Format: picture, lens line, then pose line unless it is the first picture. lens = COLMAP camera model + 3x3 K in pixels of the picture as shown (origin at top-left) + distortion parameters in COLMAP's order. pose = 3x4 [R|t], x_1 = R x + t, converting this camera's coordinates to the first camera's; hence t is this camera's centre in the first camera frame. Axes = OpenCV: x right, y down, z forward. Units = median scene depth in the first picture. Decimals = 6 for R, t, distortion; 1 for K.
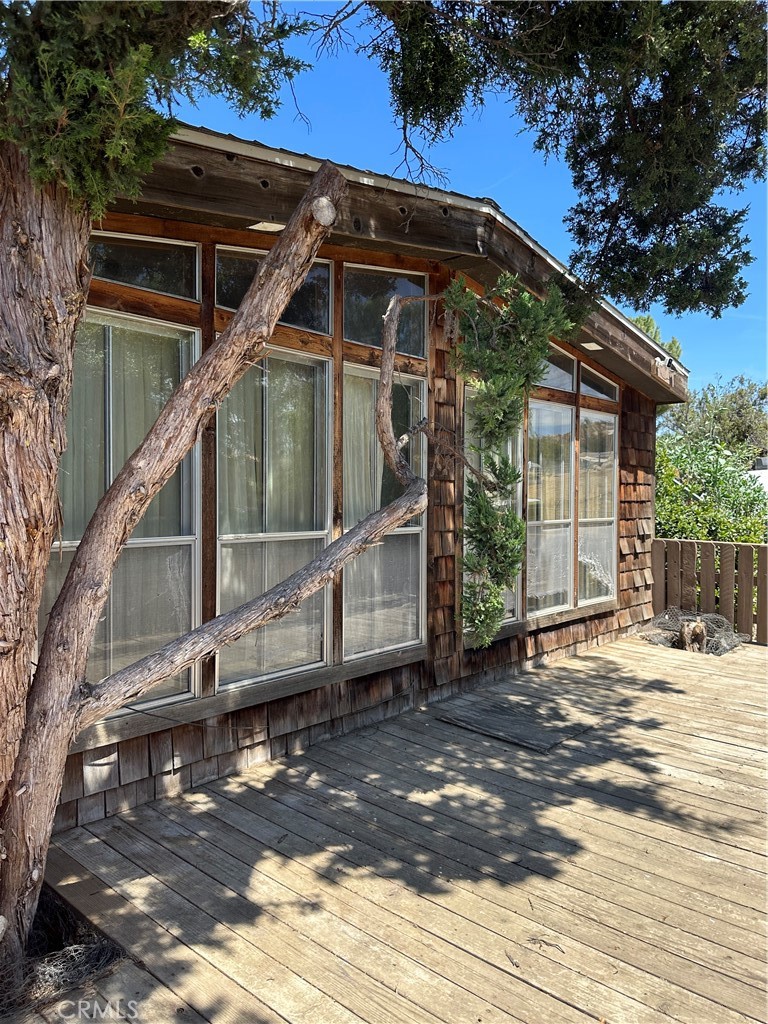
lens RADIAL K [[718.3, 0, 381.4], [0, 718.3, 503.9], [0, 0, 1]] dist [0.060870, -0.088391]
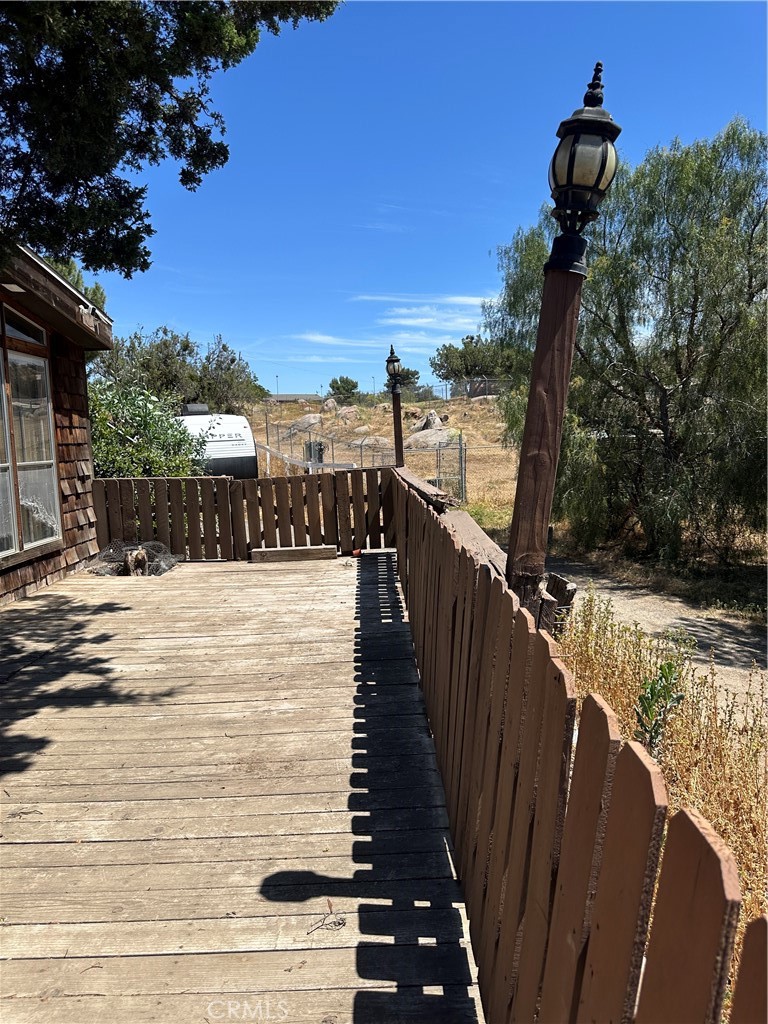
lens RADIAL K [[718.3, 0, 381.4], [0, 718.3, 503.9], [0, 0, 1]] dist [0.060870, -0.088391]
pose [[0.737858, -0.096526, 0.668018, -0.038221], [0.048205, 0.994730, 0.090489, 0.013513], [-0.673232, -0.034566, 0.738623, -0.108768]]
